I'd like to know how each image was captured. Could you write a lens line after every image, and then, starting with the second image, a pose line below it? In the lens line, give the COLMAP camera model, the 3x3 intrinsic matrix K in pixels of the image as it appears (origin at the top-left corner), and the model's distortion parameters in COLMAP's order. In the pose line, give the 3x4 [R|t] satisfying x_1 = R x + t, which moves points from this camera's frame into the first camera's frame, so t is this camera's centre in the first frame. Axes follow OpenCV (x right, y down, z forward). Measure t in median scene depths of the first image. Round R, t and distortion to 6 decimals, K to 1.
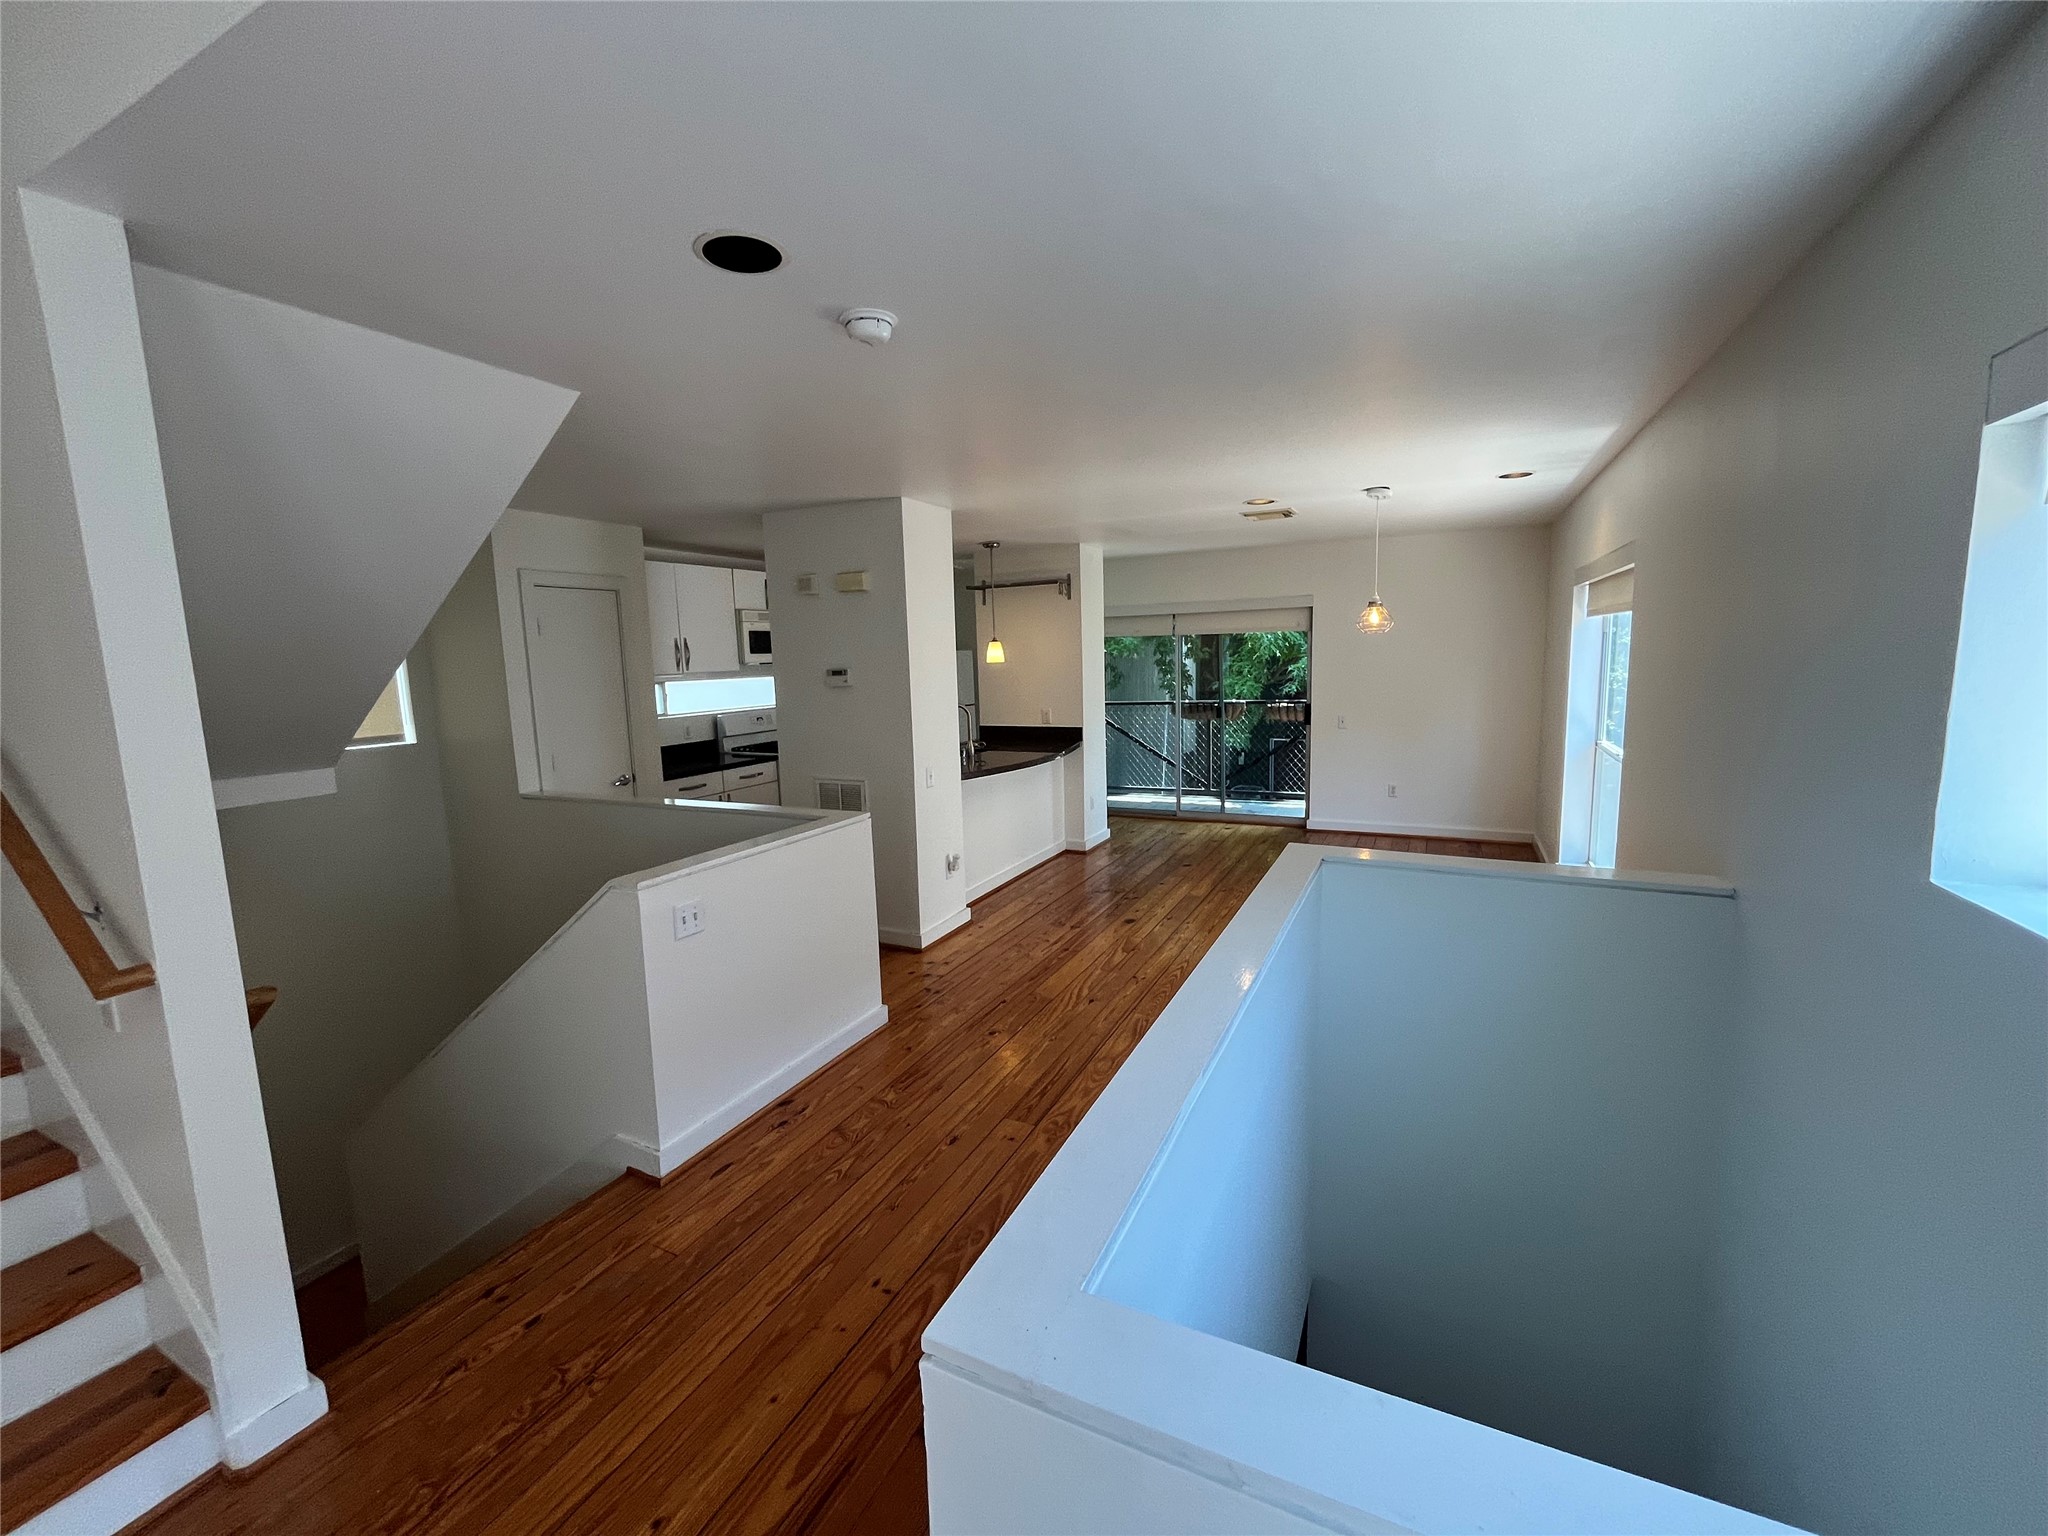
lens RADIAL K [[830.4, 0, 1022.4], [0, 830.4, 781.0], [0, 0, 1]] dist [-0.002538, -0.000634]
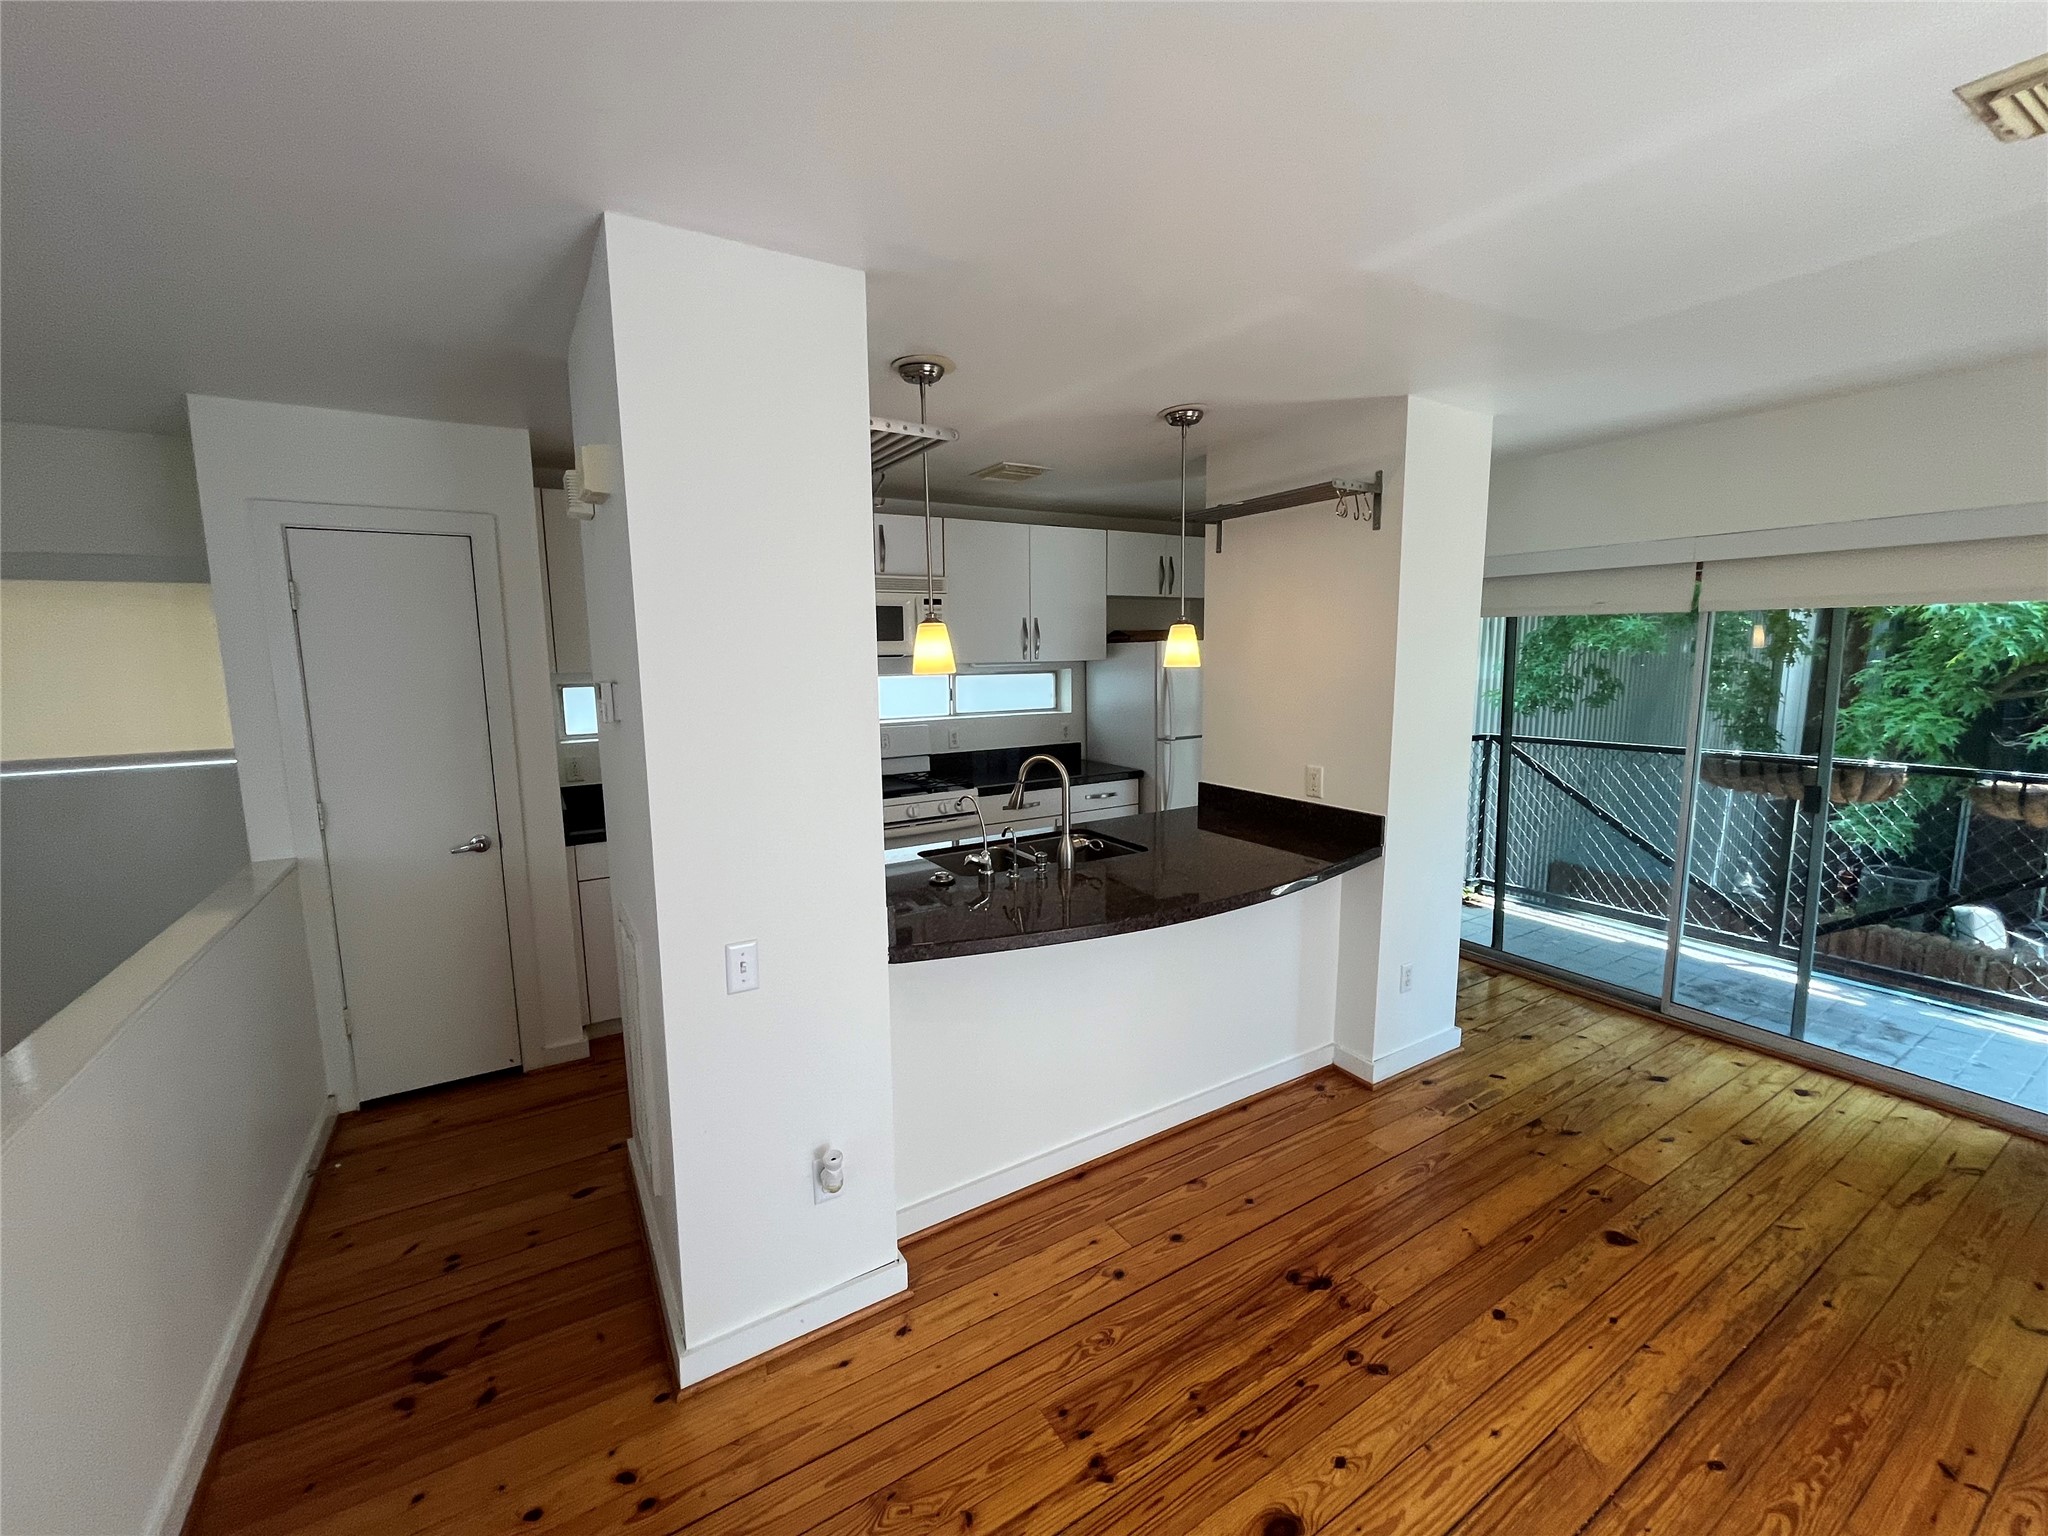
lens RADIAL K [[830.4, 0, 1021.6], [0, 830.4, 768.4], [0, 0, 1]] dist [-0.002538, -0.000634]
pose [[0.844942, 0.096598, -0.526062, 0.142467], [-0.093935, 0.995069, 0.031844, -0.088622], [0.526544, 0.022510, 0.849850, 0.528198]]
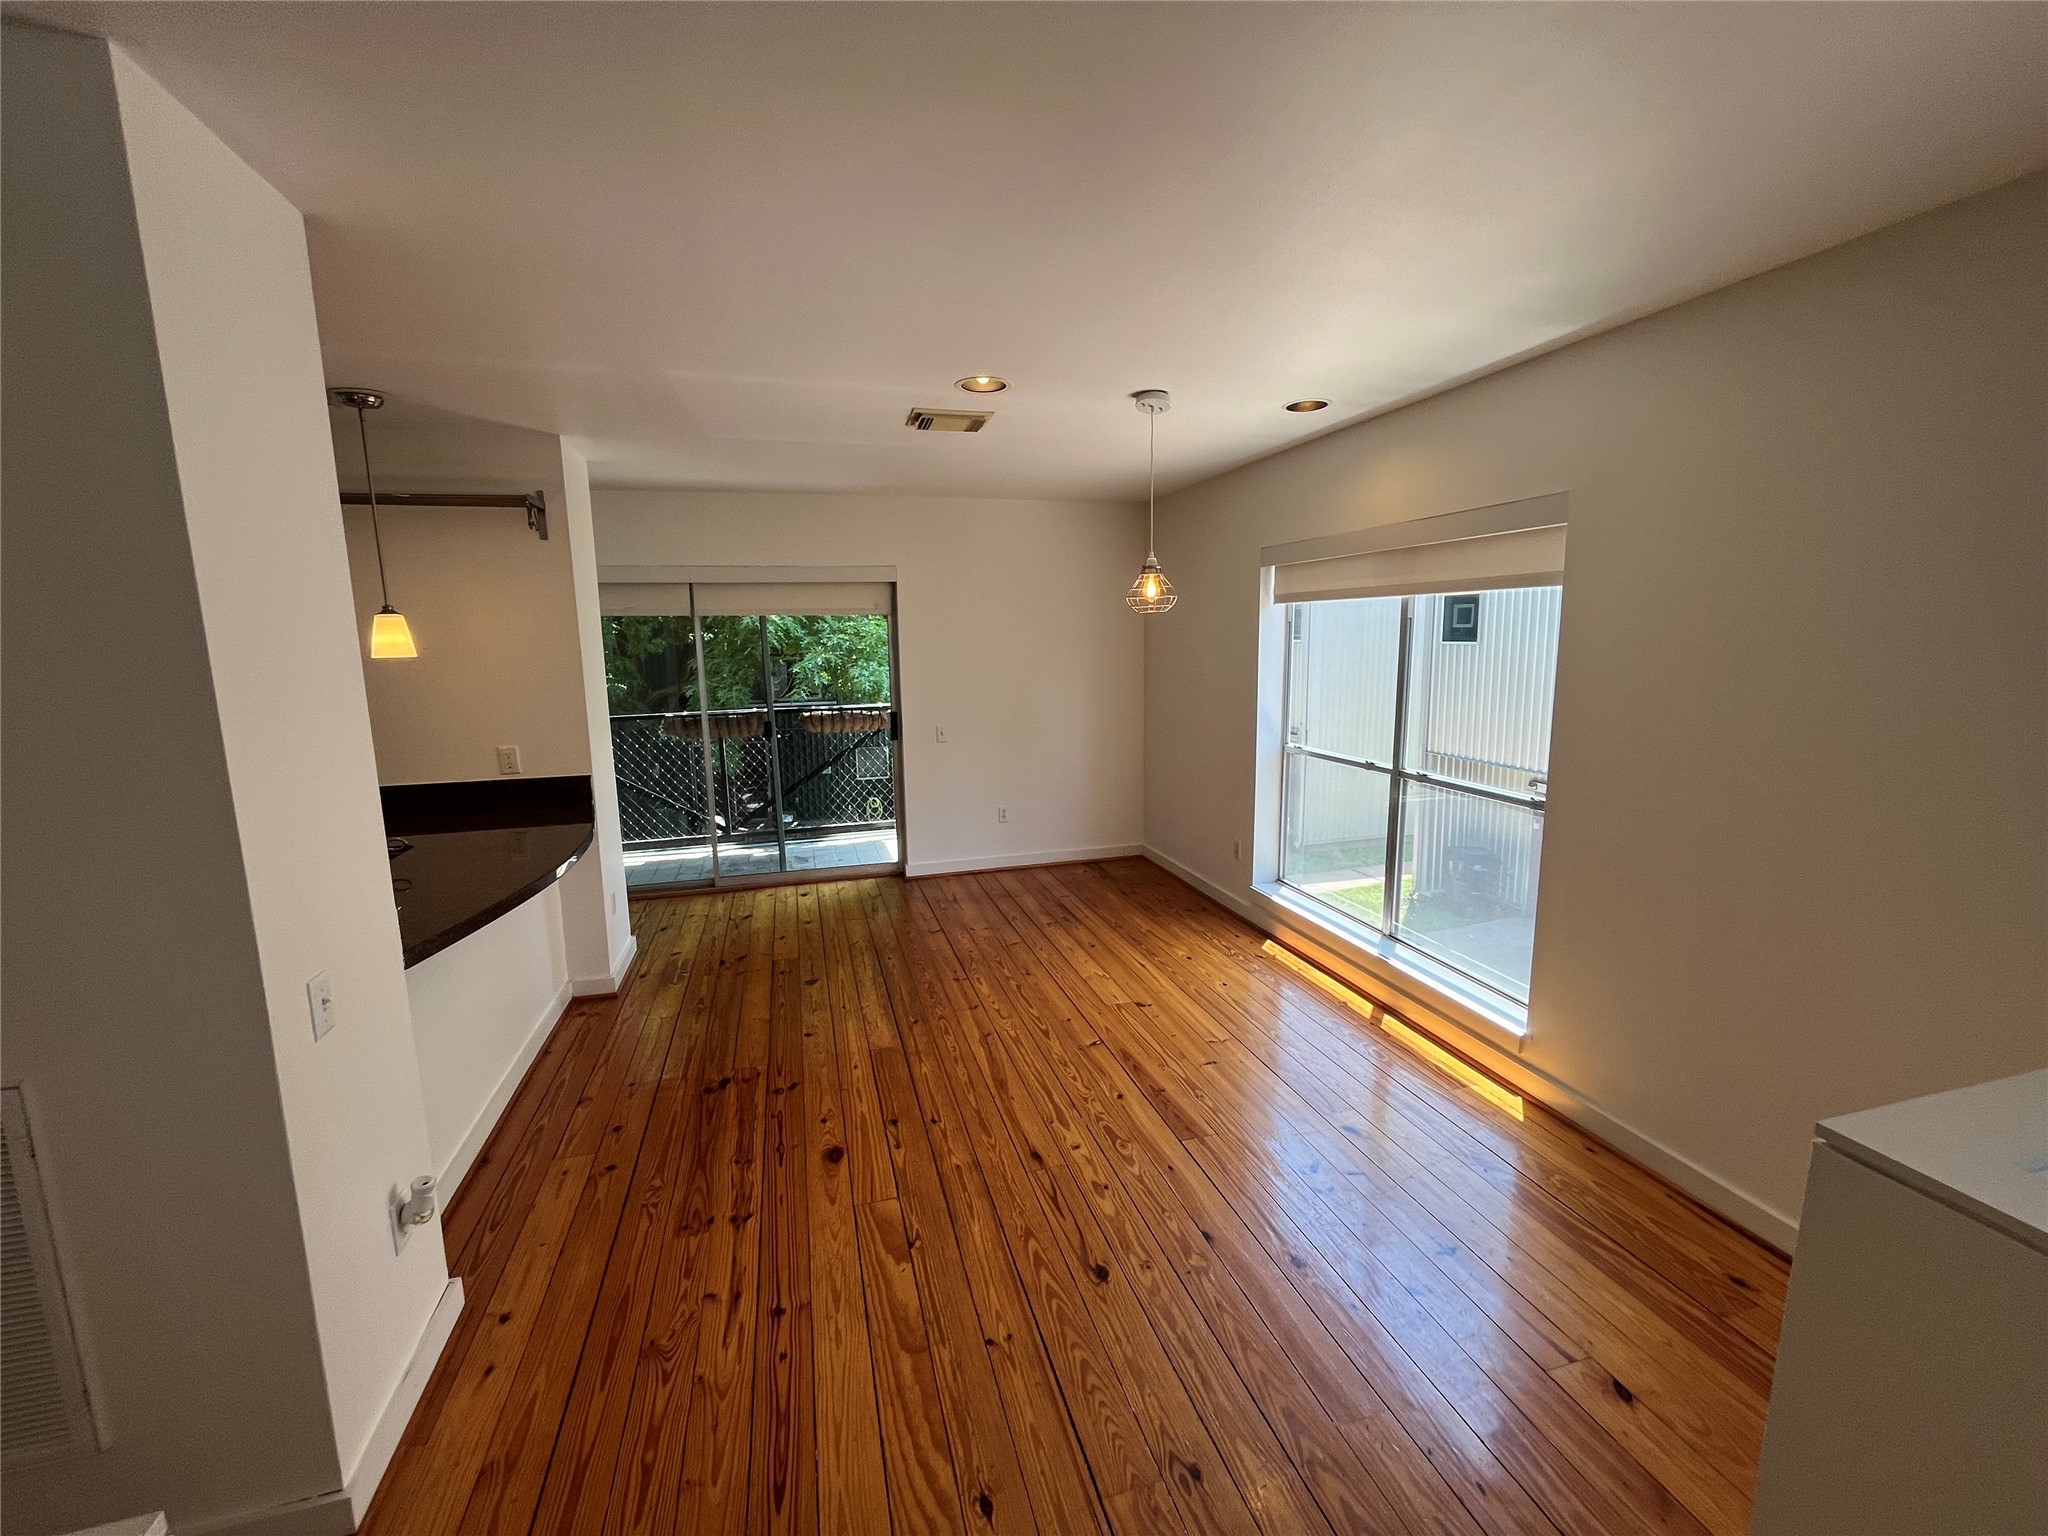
lens RADIAL K [[830.4, 0, 1017.7], [0, 830.4, 766.9], [0, 0, 1]] dist [-0.002538, -0.000634]
pose [[0.745829, -0.088648, 0.660213, -0.081815], [0.097051, 0.994991, 0.023963, -0.057079], [-0.659030, 0.046202, 0.750696, 0.407648]]
